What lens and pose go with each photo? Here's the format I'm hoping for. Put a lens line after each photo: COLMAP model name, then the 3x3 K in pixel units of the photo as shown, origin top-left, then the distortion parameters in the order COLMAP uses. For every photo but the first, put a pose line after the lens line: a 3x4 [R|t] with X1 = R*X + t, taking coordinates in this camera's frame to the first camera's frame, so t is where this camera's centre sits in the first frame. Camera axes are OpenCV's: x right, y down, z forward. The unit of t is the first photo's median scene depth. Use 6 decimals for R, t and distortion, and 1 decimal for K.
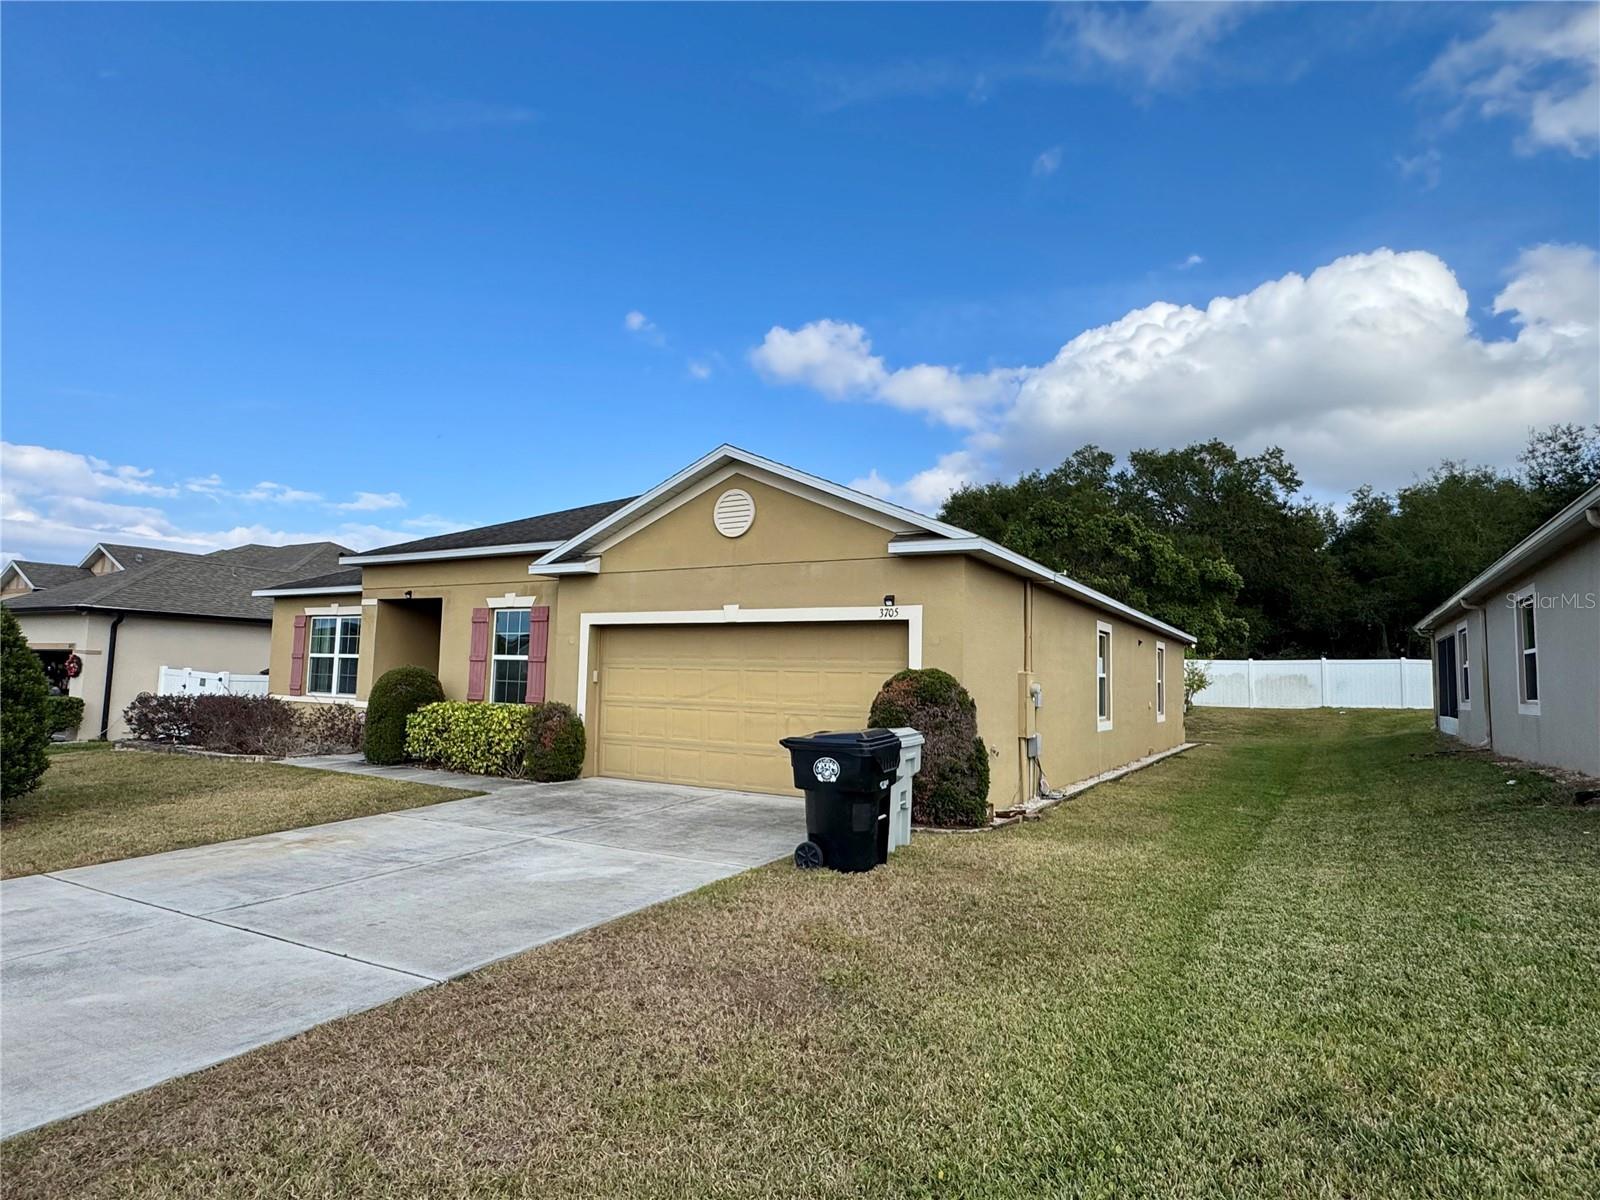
lens RADIAL K [[867.5, 0, 809.9], [0, 867.5, 597.5], [0, 0, 1]] dist [0.028647, -0.001454]
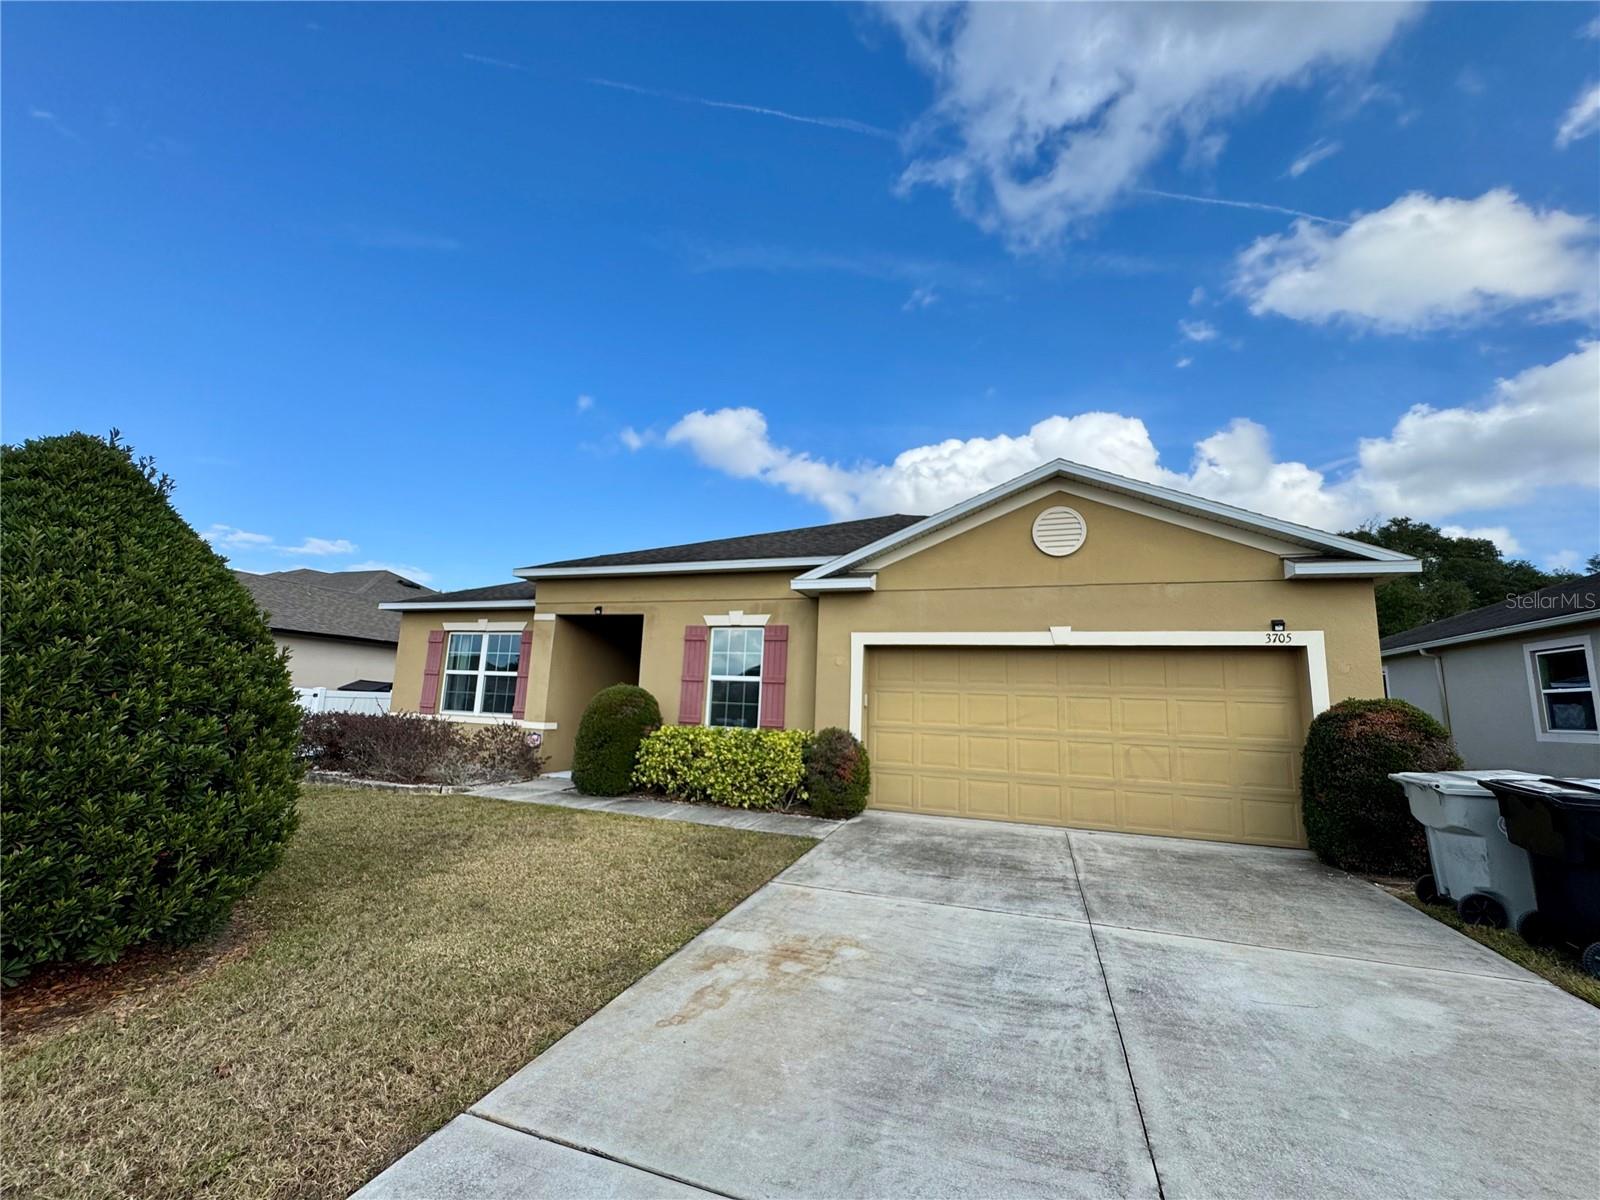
lens RADIAL K [[646.7, 0, 795.1], [0, 646.7, 592.9], [0, 0, 1]] dist [0.002605, 0.000924]
pose [[0.983489, 0.039111, 0.176693, -0.372238], [-0.027056, 0.997171, -0.070127, 0.021456], [-0.178936, 0.064188, 0.981765, 0.263372]]
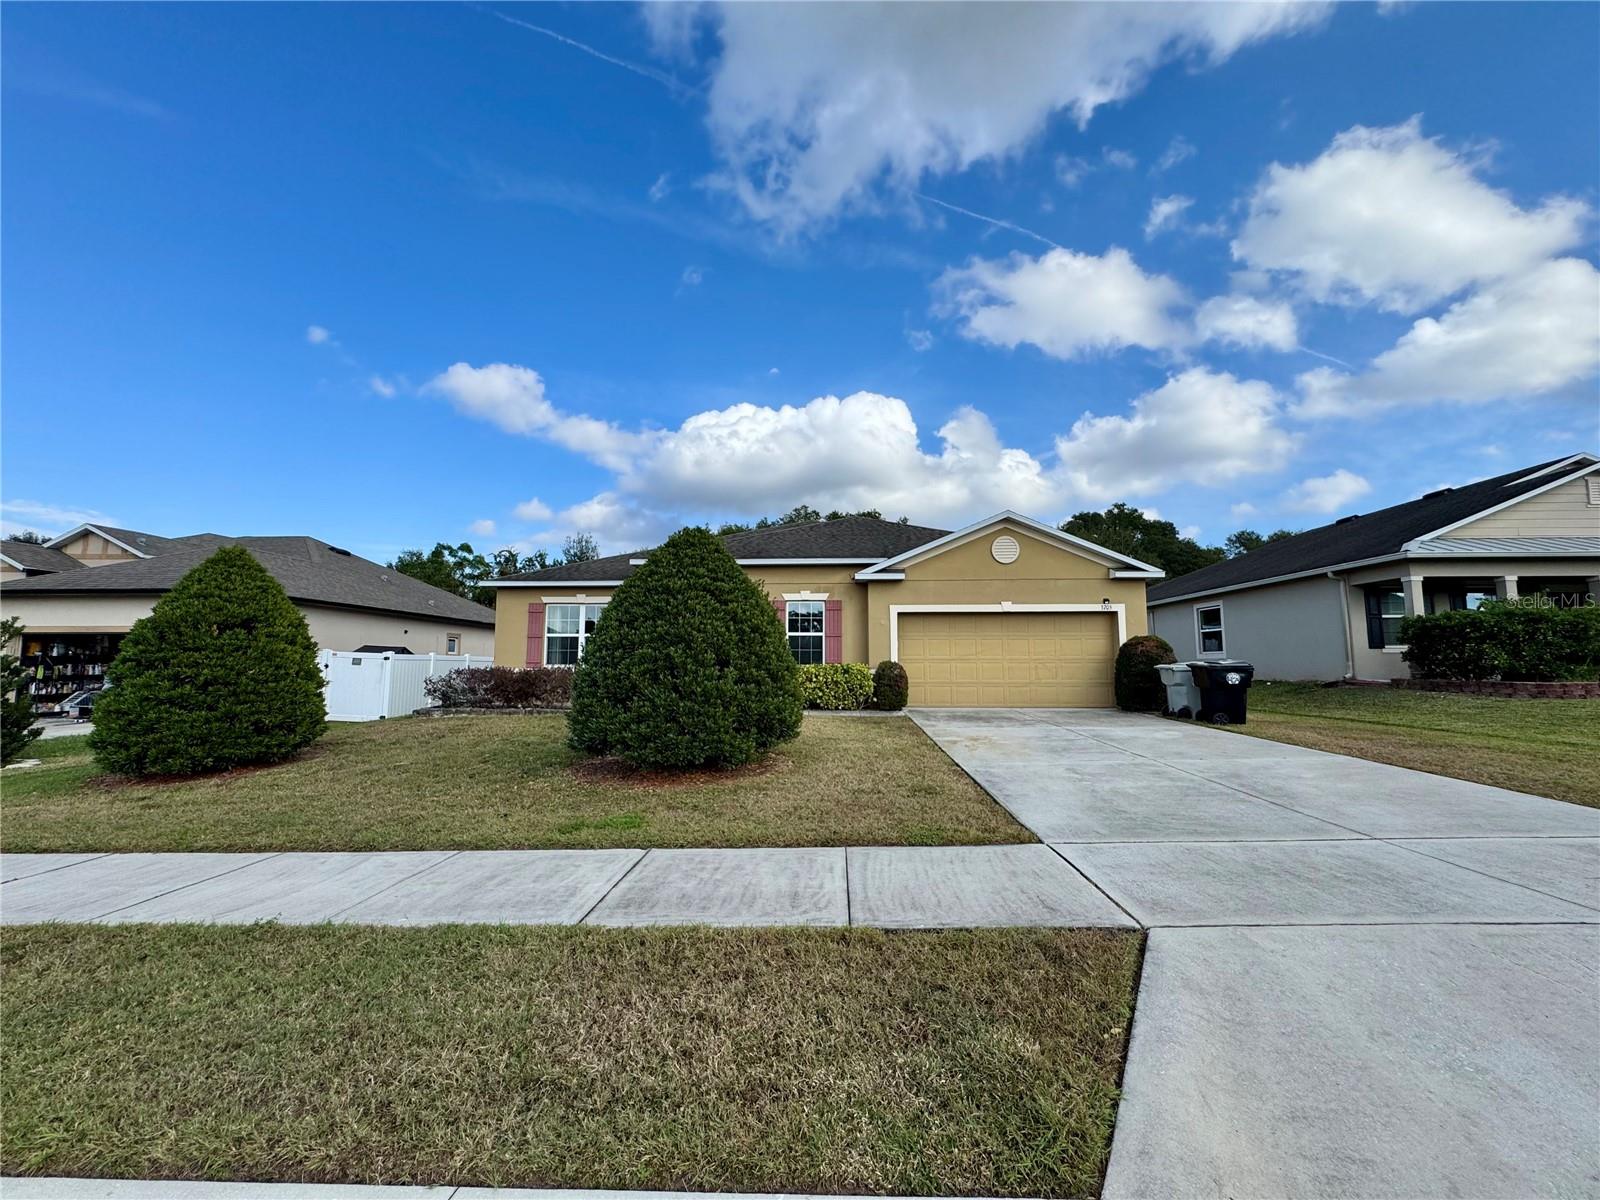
lens RADIAL K [[646.7, 0, 769.9], [0, 646.7, 614.9], [0, 0, 1]] dist [0.002605, 0.000924]
pose [[0.874387, 0.007690, 0.485169, -0.848844], [-0.021441, 0.999510, 0.022800, 0.011440], [-0.484756, -0.030339, 0.874123, 0.064748]]
